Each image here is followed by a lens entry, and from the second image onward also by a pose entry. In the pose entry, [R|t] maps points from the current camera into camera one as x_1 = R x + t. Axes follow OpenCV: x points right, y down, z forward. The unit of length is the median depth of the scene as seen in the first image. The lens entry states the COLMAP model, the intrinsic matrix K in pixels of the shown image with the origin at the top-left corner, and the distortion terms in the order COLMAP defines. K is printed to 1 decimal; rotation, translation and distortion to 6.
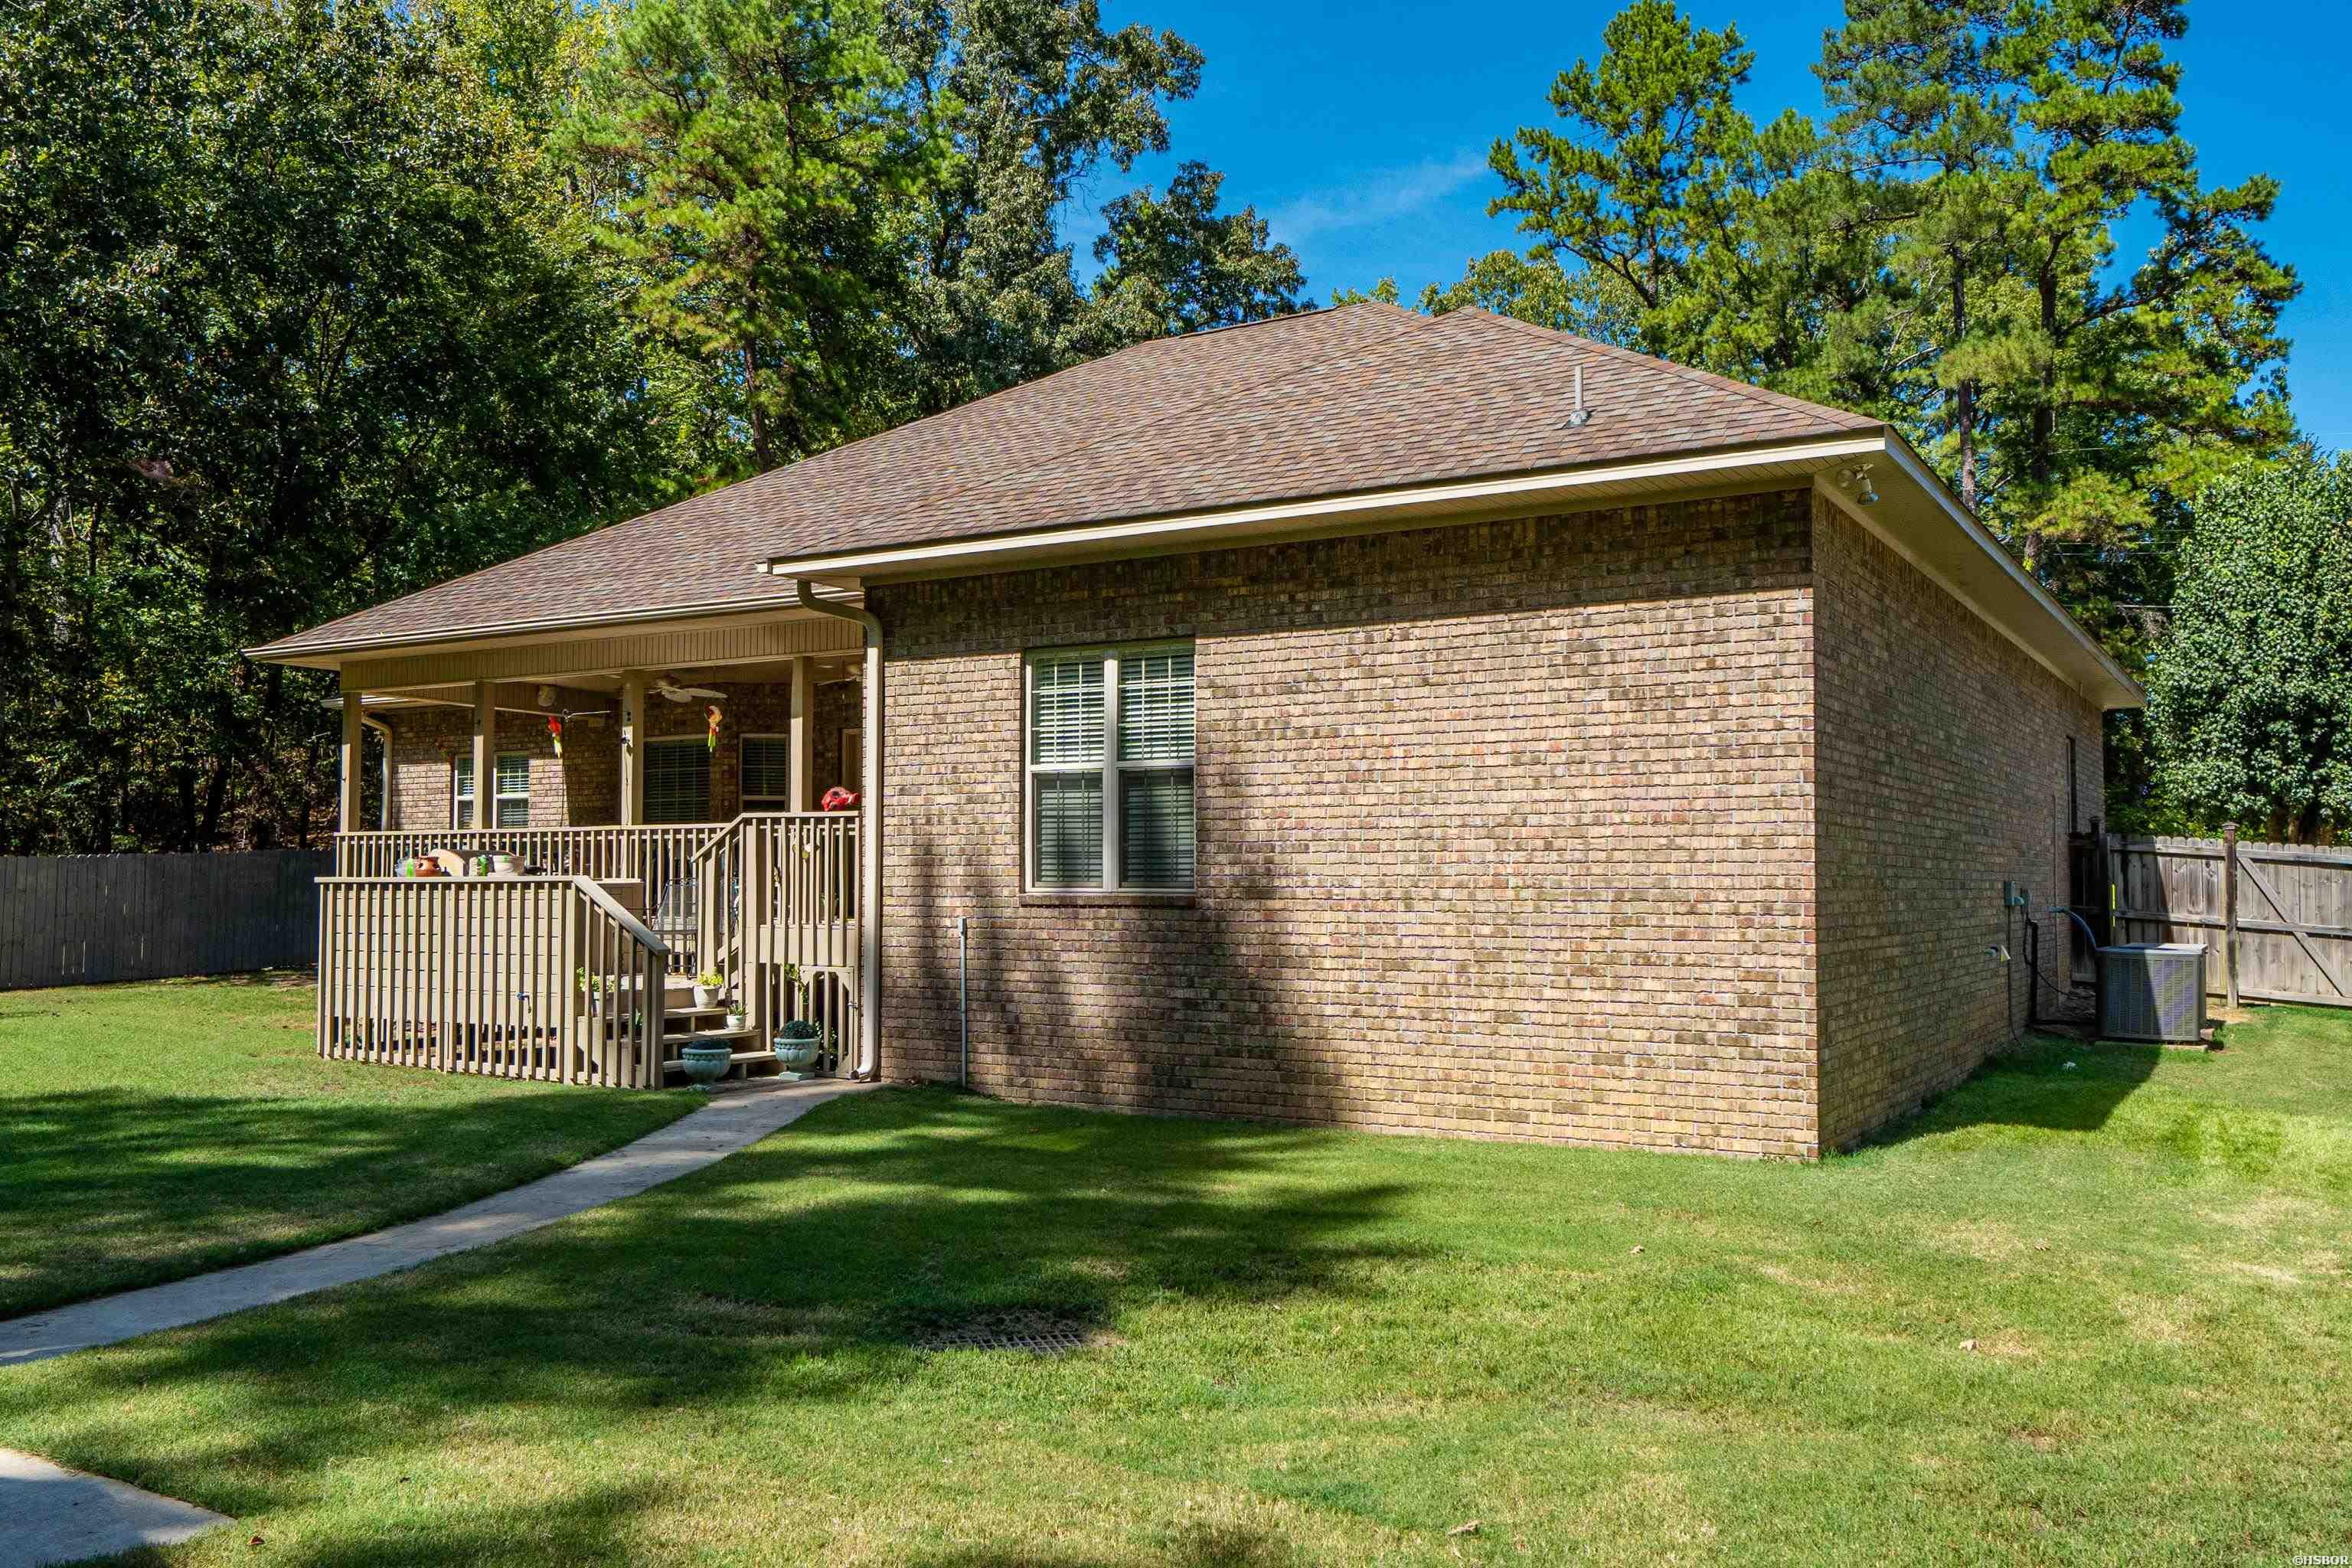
lens RADIAL K [[1916.5, 0, 1176.0], [0, 1916.5, 784.0], [0, 0, 1]] dist [-0.000352, 0.000314]
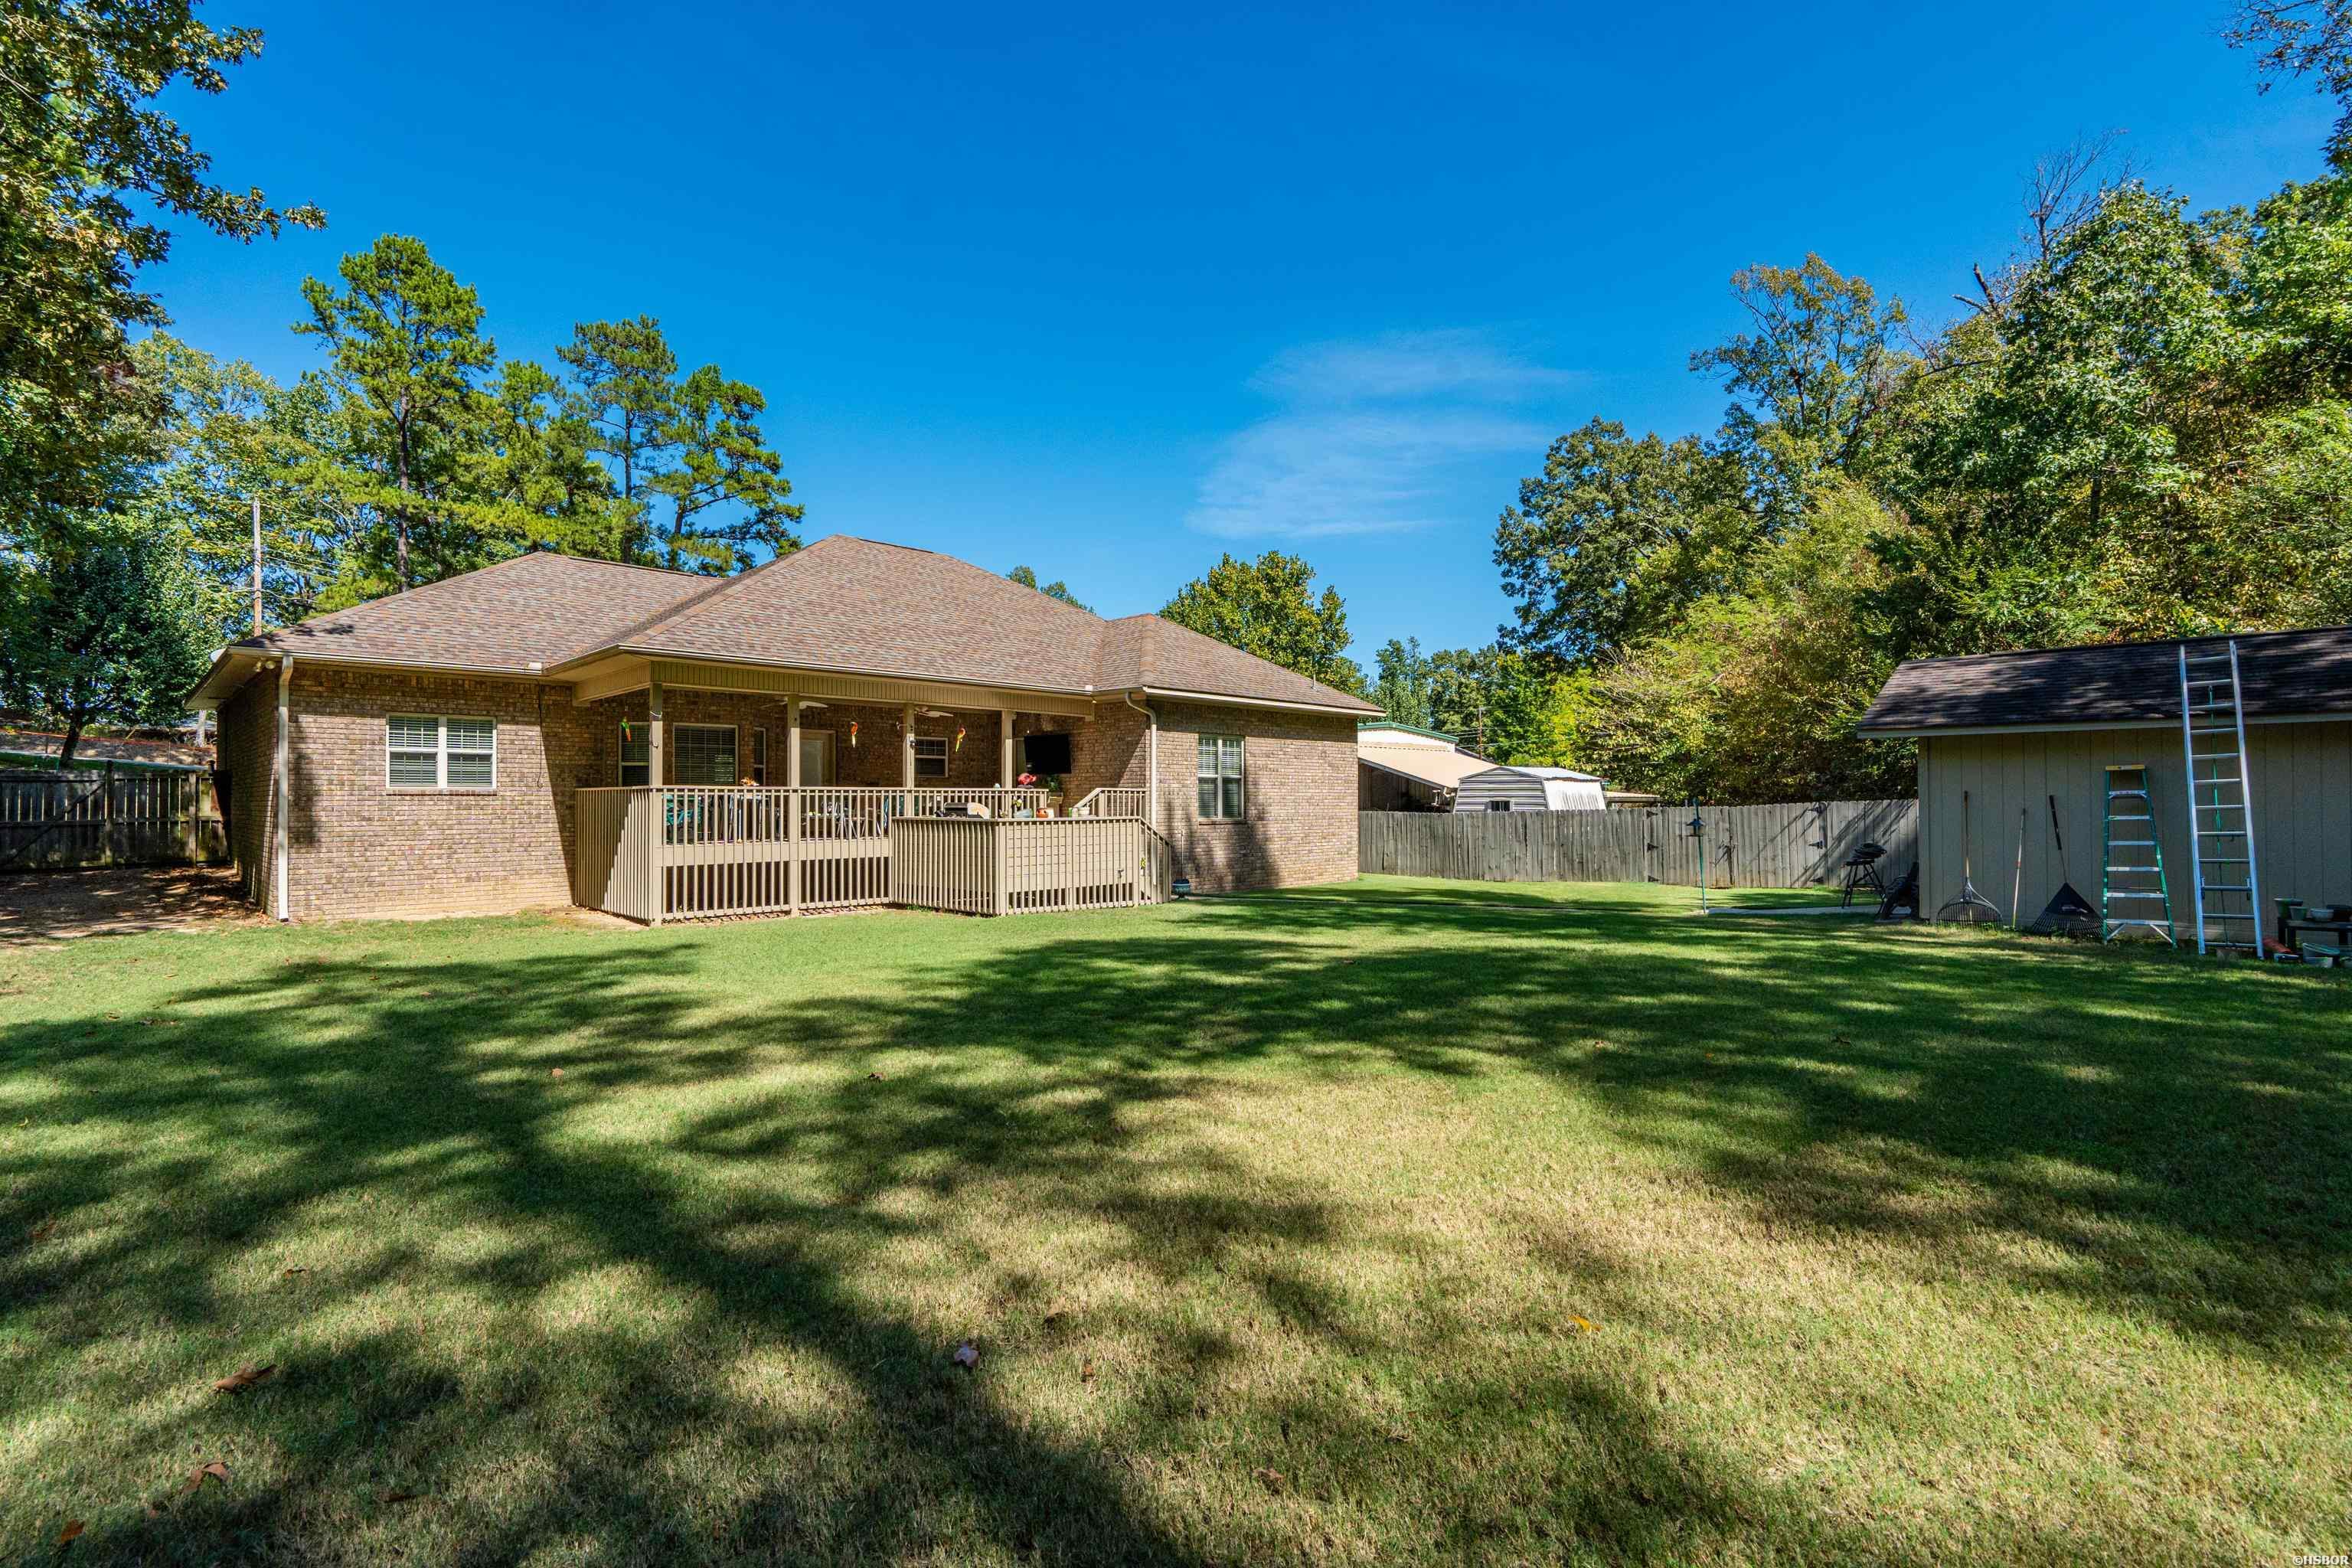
lens RADIAL K [[1046.6, 0, 1176.0], [0, 1046.6, 784.0], [0, 0, 1]] dist [0.000298, 0.000949]
pose [[0.248679, 0.014810, 0.968473, -1.563723], [-0.051457, 0.998673, -0.002059, 0.008878], [-0.967218, -0.049322, 0.249112, 0.649338]]
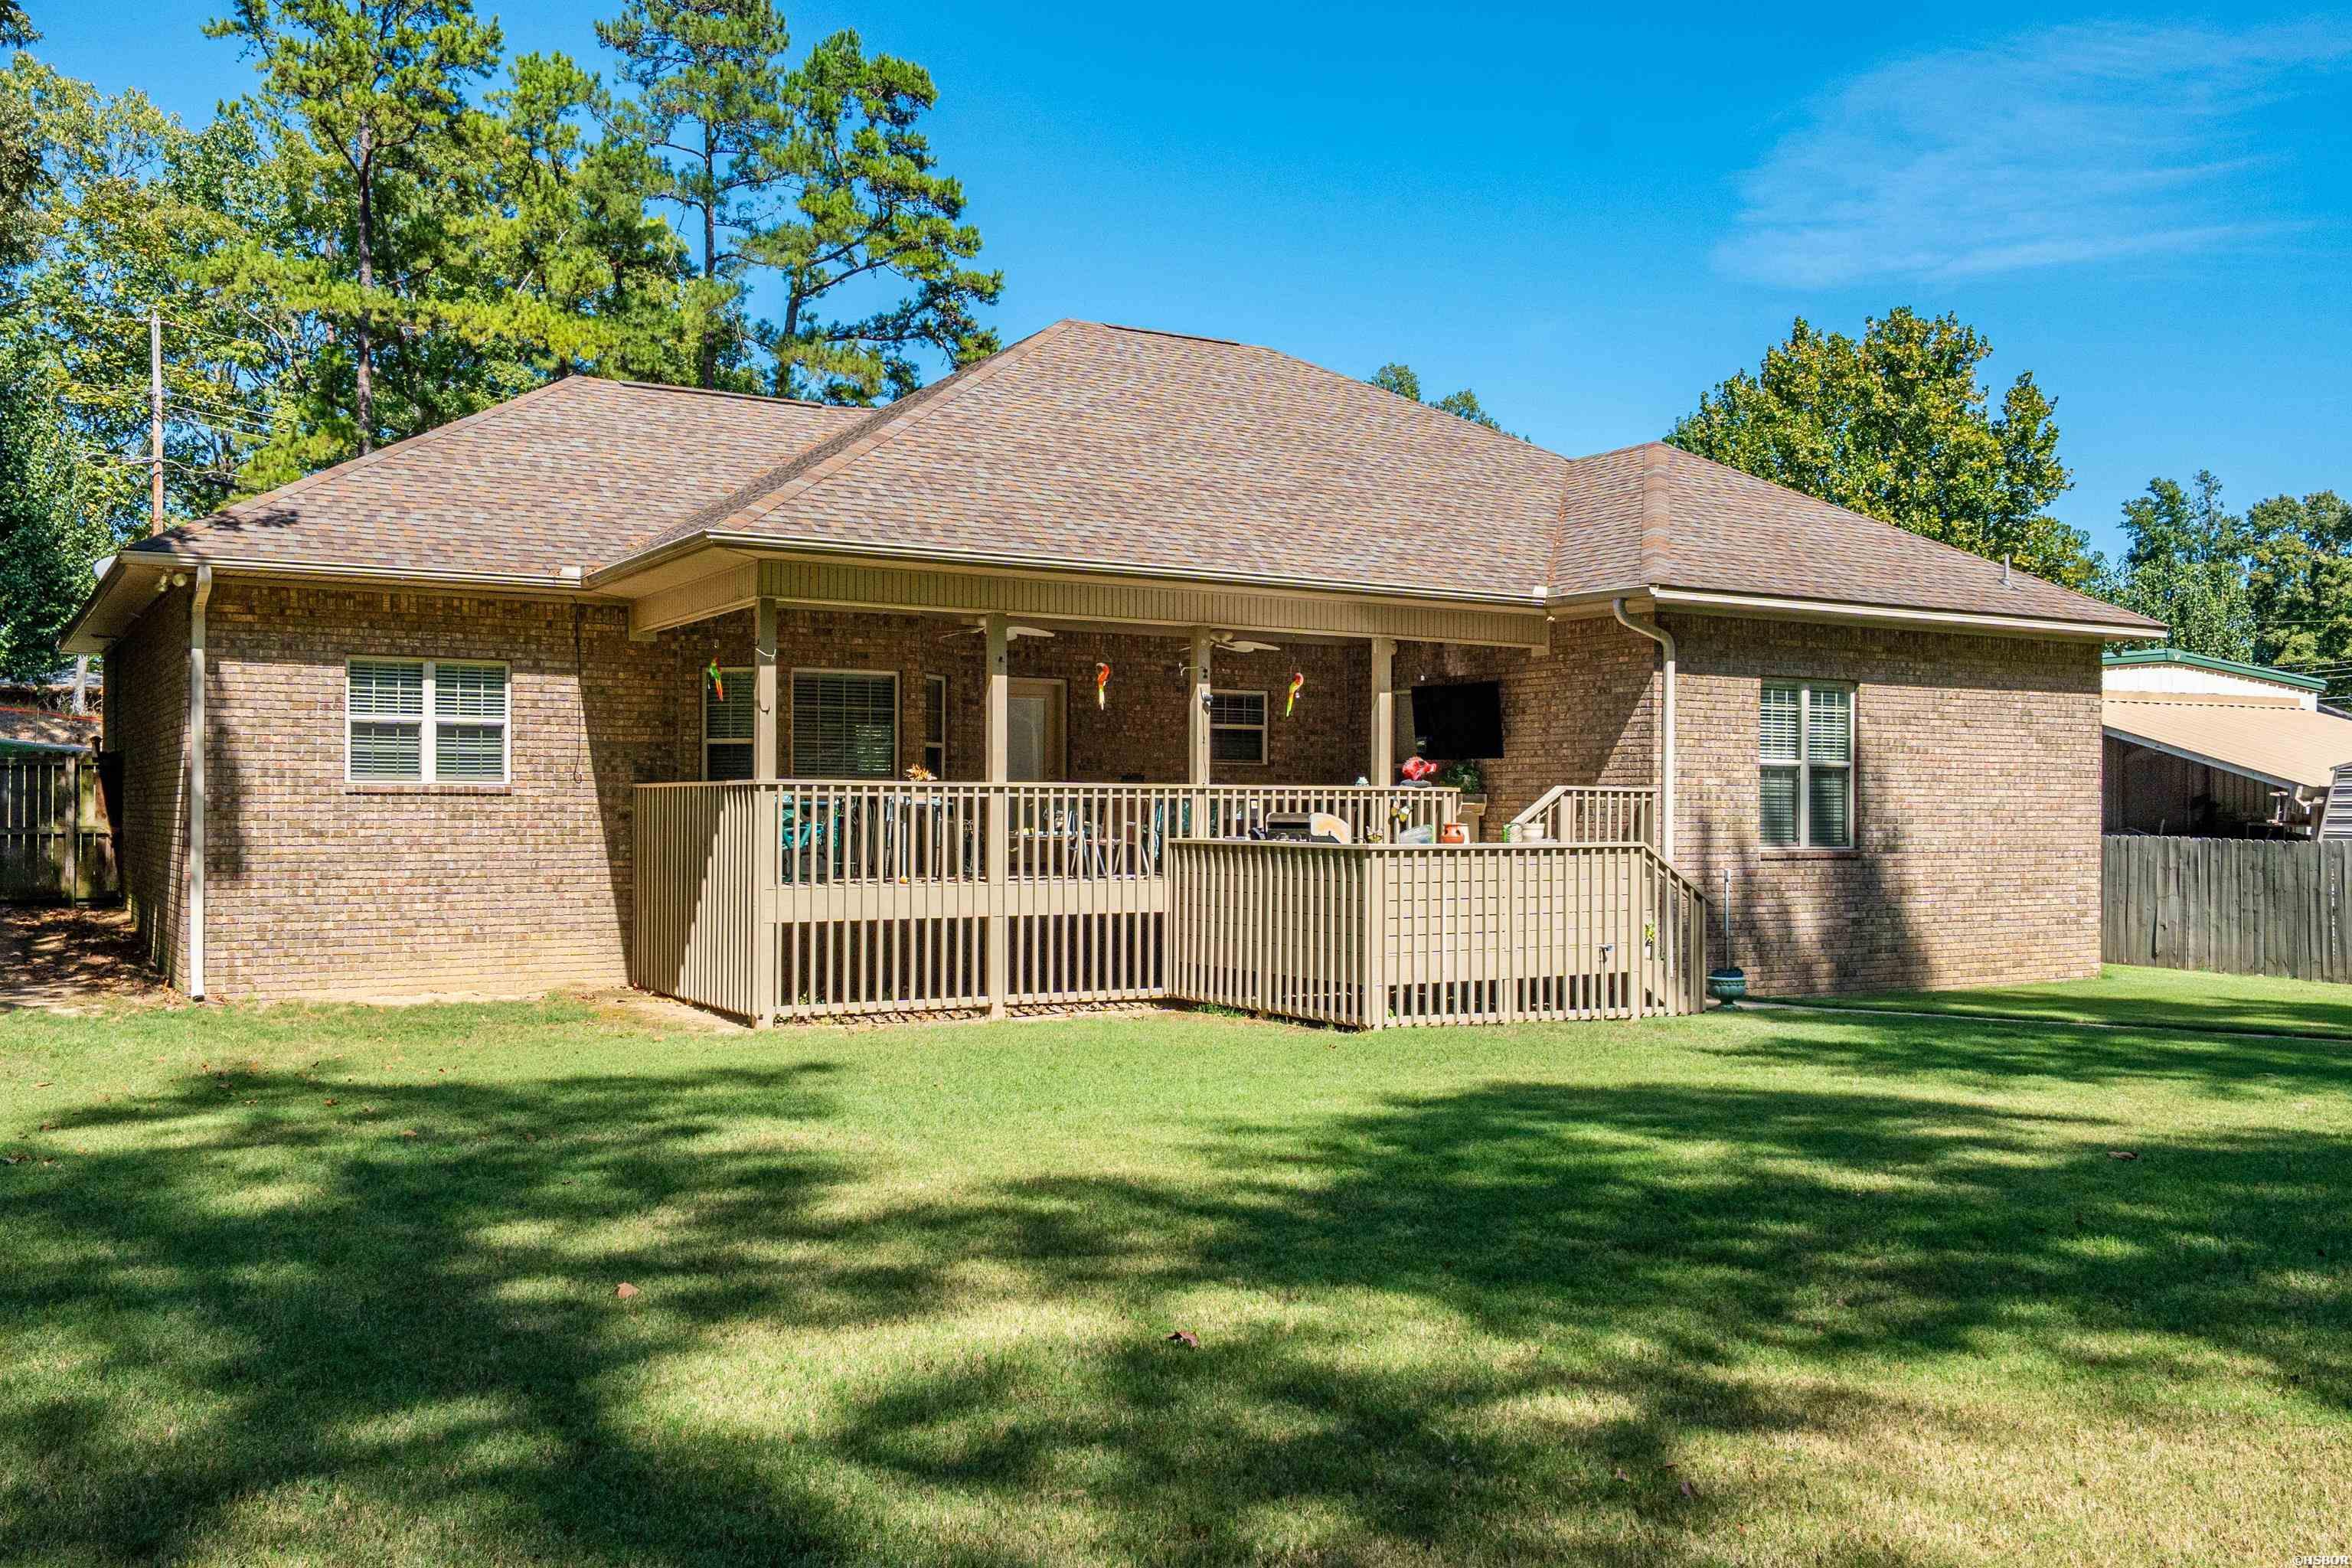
lens RADIAL K [[1943.1, 0, 1176.0], [0, 1943.1, 784.0], [0, 0, 1]] dist [0.019866, -0.007452]
pose [[0.468439, 0.011903, 0.883416, -1.532984], [-0.052278, 0.998531, 0.014267, 0.010273], [-0.881948, -0.052866, 0.468373, 0.709495]]
